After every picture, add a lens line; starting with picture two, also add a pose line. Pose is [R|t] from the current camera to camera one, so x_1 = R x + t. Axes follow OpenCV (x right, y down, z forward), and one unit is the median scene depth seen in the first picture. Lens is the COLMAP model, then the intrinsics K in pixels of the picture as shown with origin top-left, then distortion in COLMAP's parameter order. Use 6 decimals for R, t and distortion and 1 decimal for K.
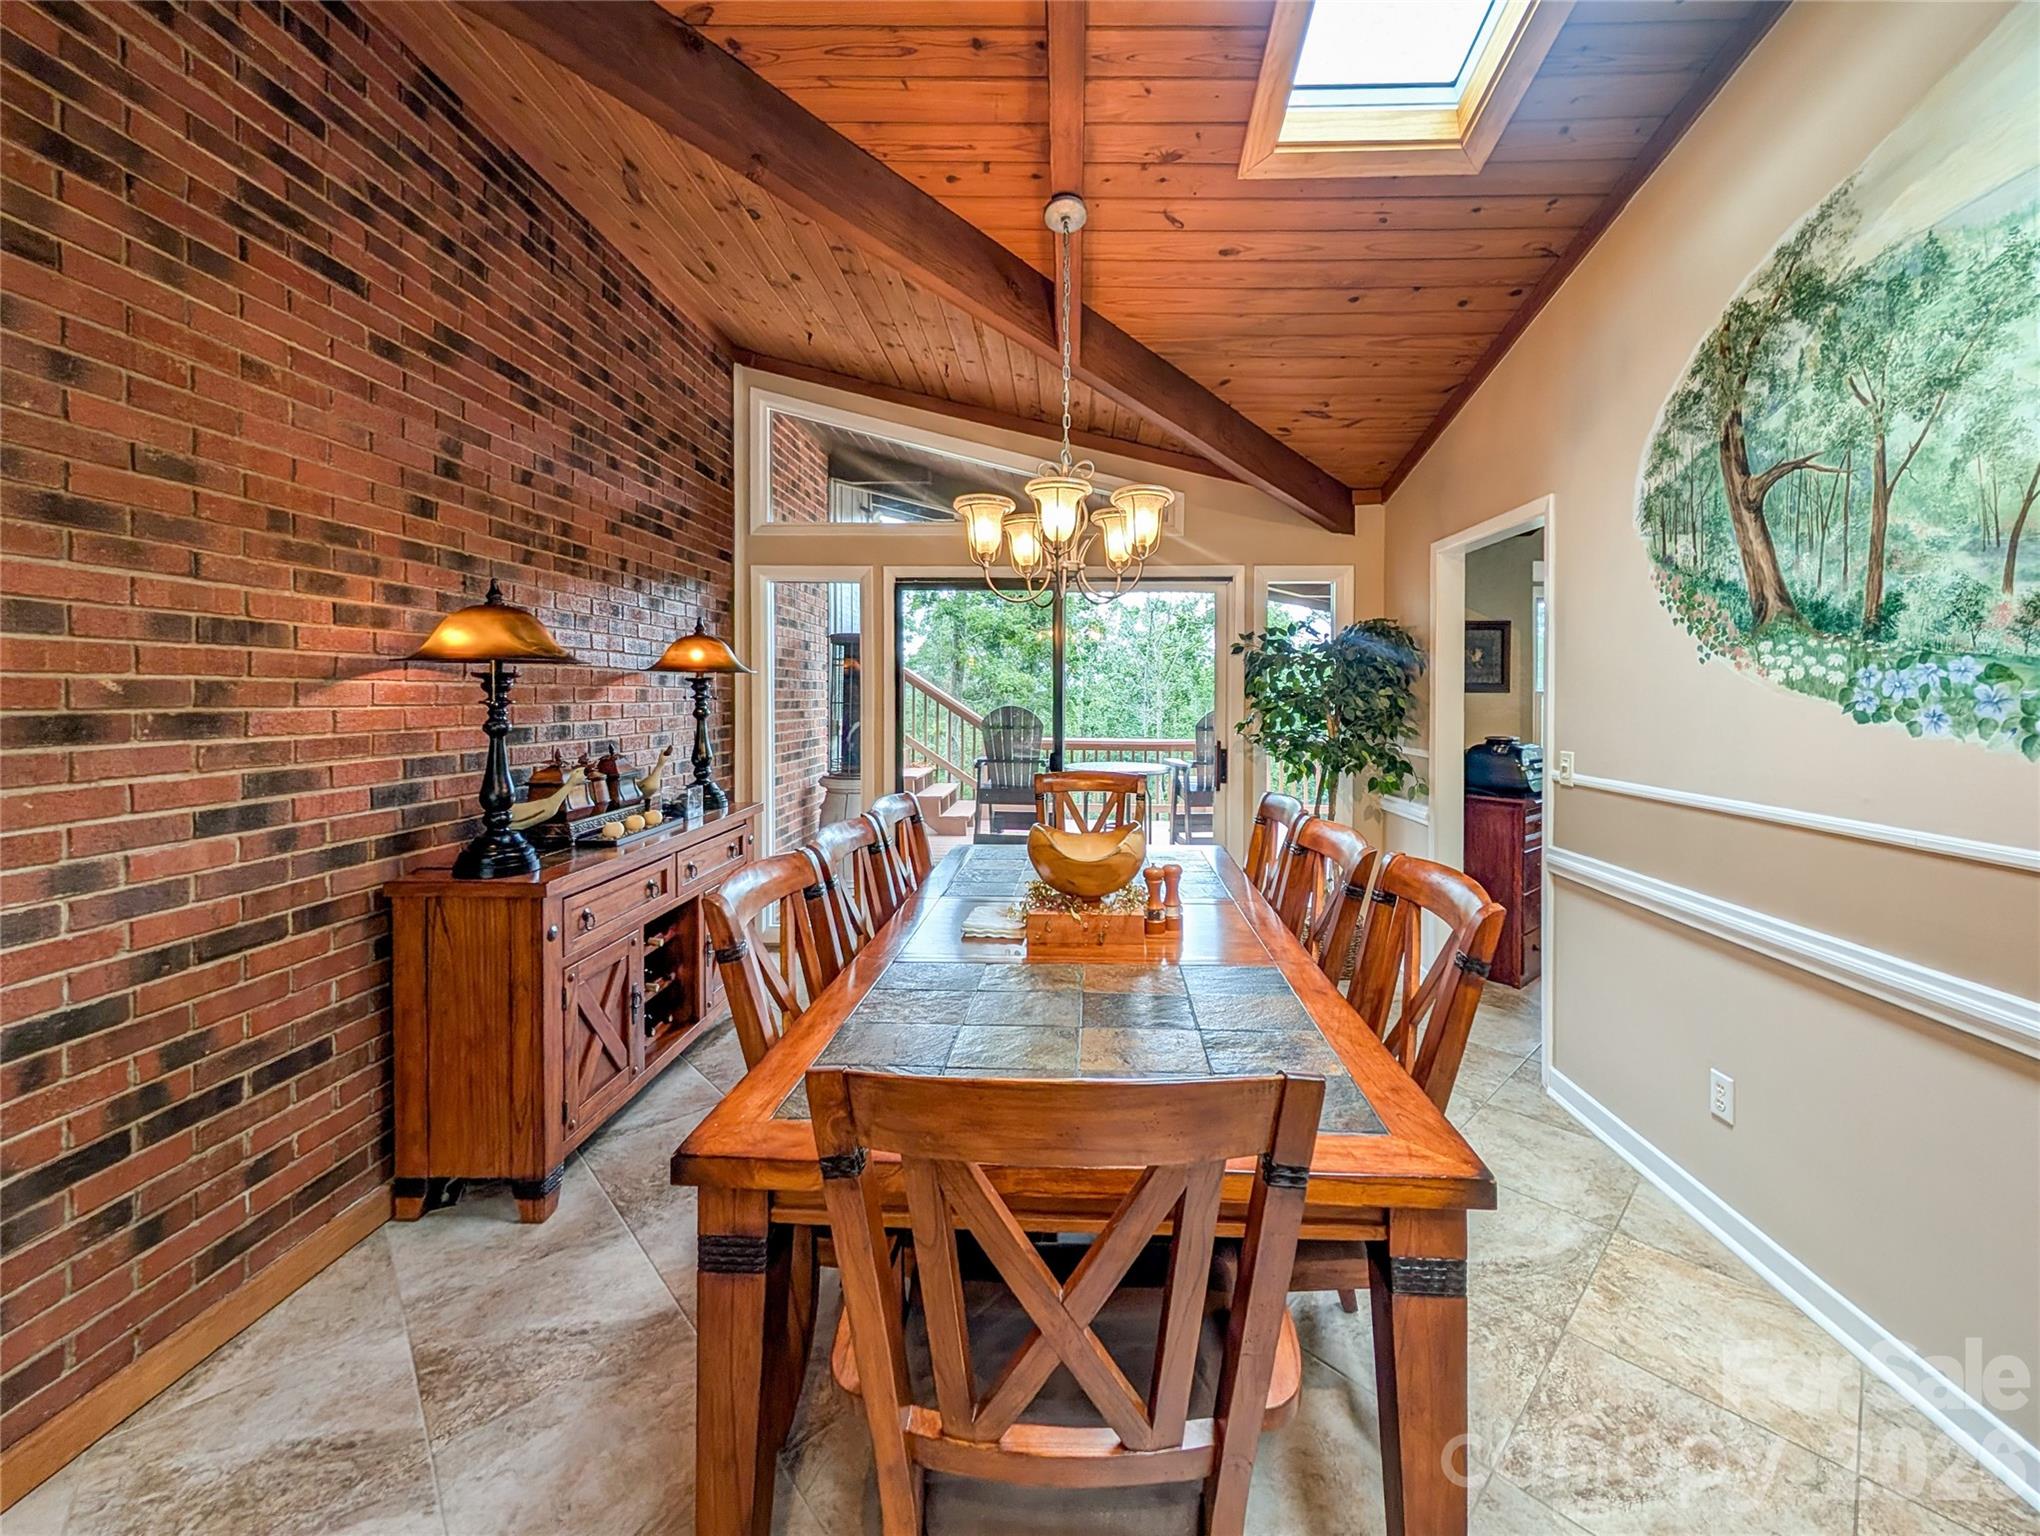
lens RADIAL K [[861.6, 0, 1054.9], [0, 861.6, 704.5], [0, 0, 1]] dist [-0.000576, 0.000012]
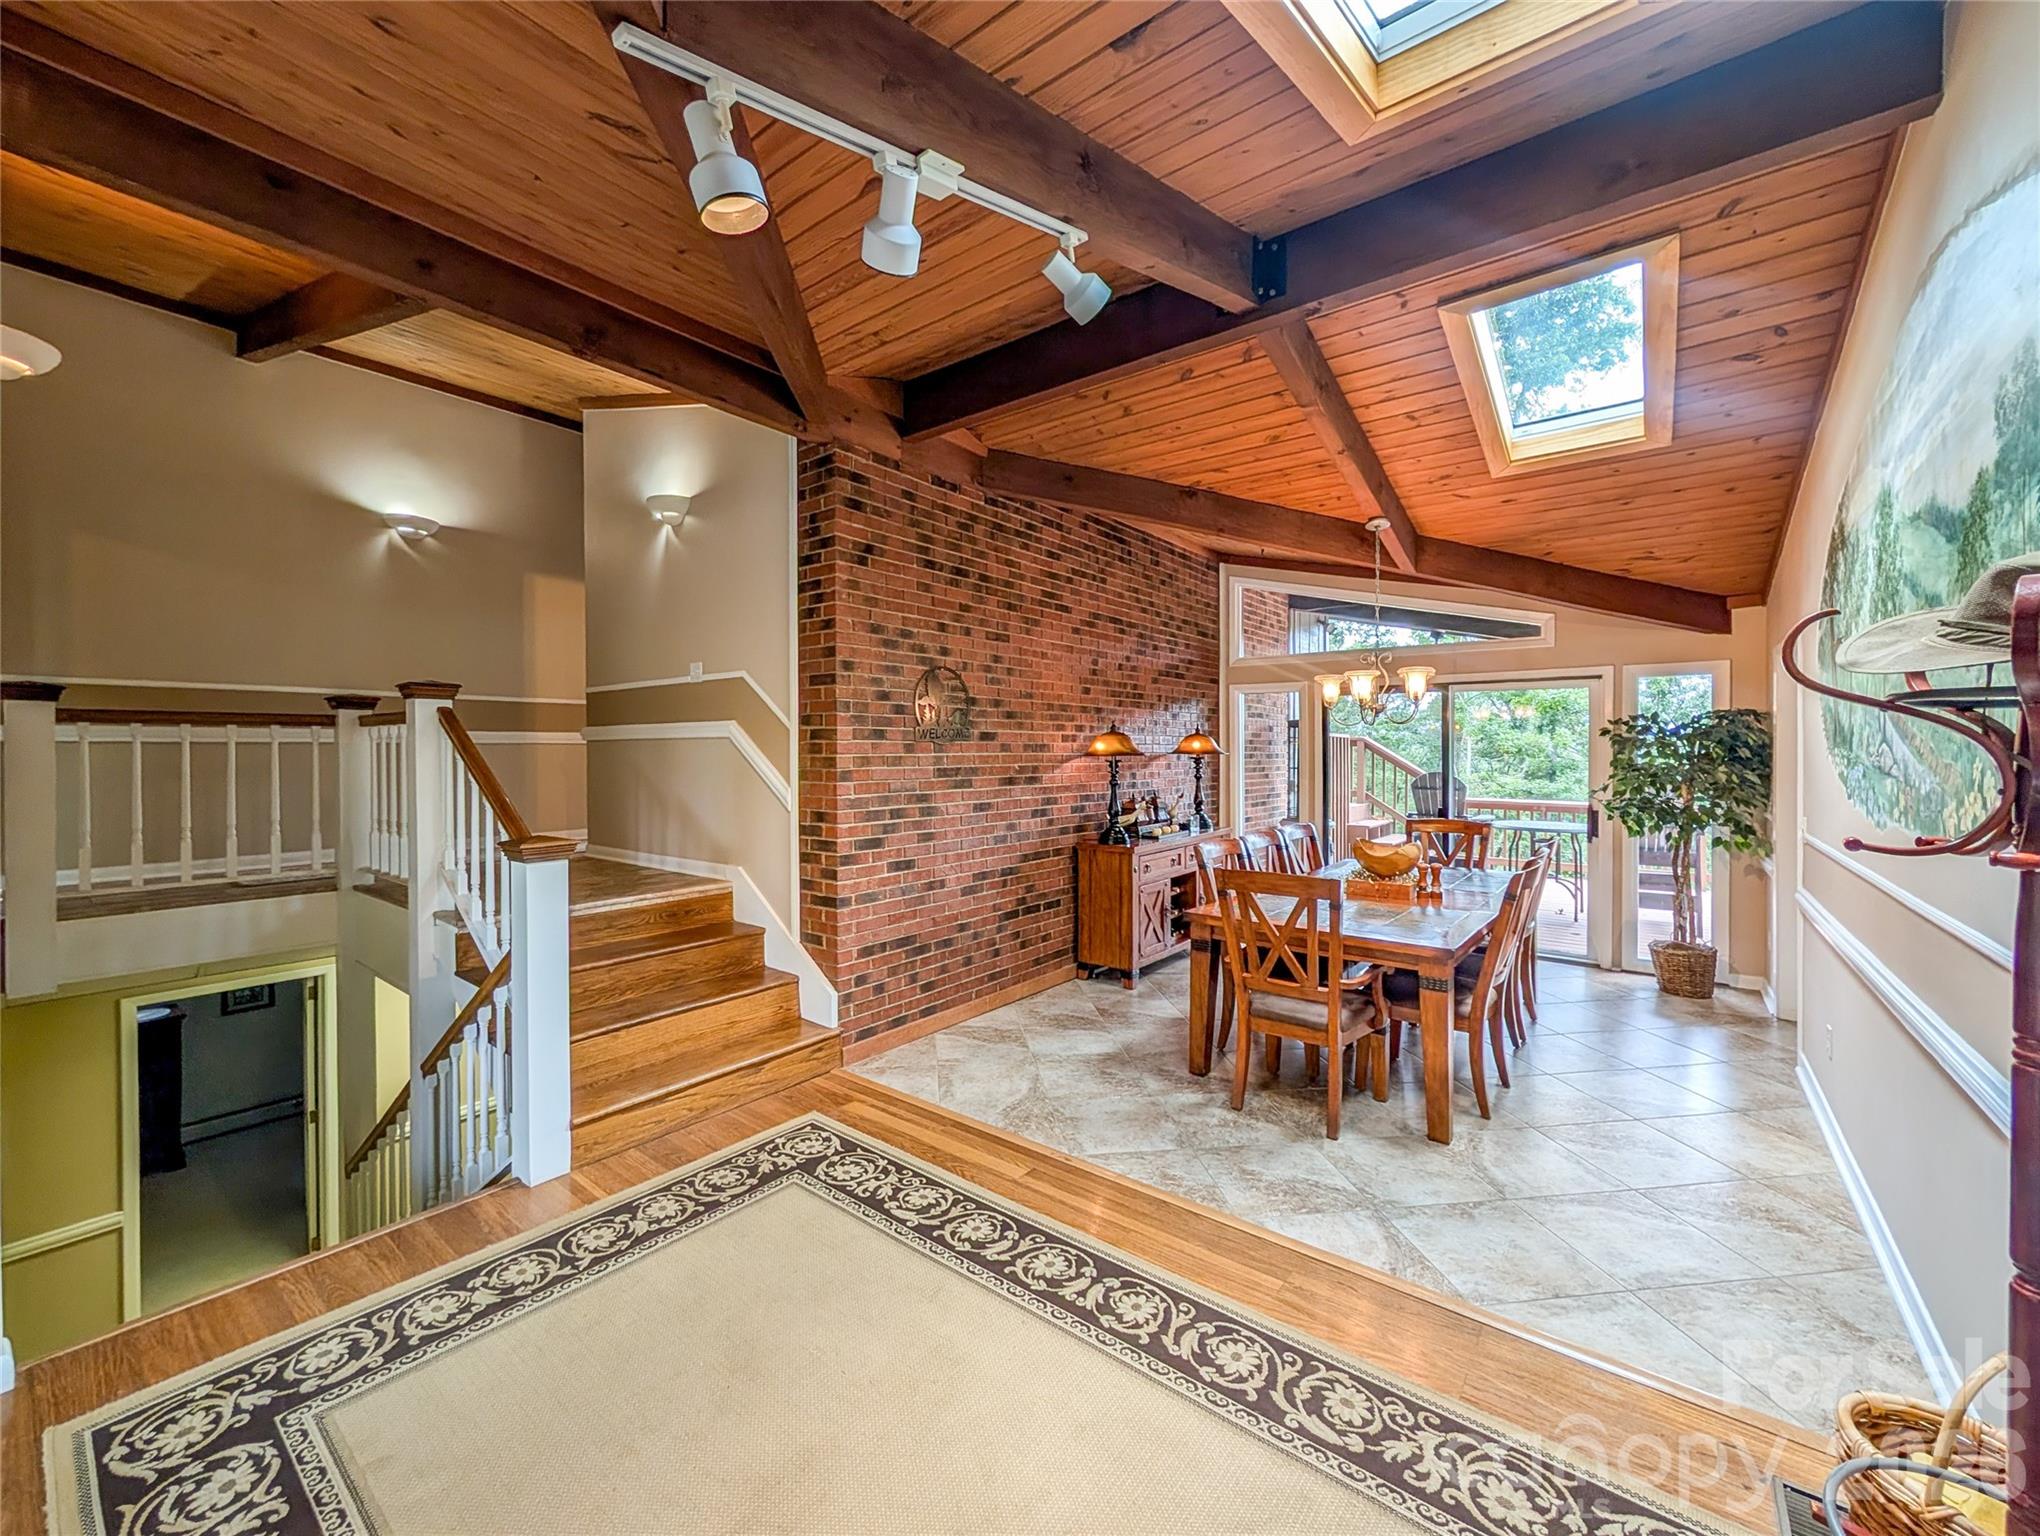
lens RADIAL K [[832.8, 0, 959.4], [0, 832.8, 752.1], [0, 0, 1]] dist [0.000444, -0.000082]
pose [[0.777254, -0.000190, -0.629186, 0.481412], [-0.005755, 0.999956, -0.007411, -0.039443], [0.629160, 0.009381, 0.777219, -1.088084]]
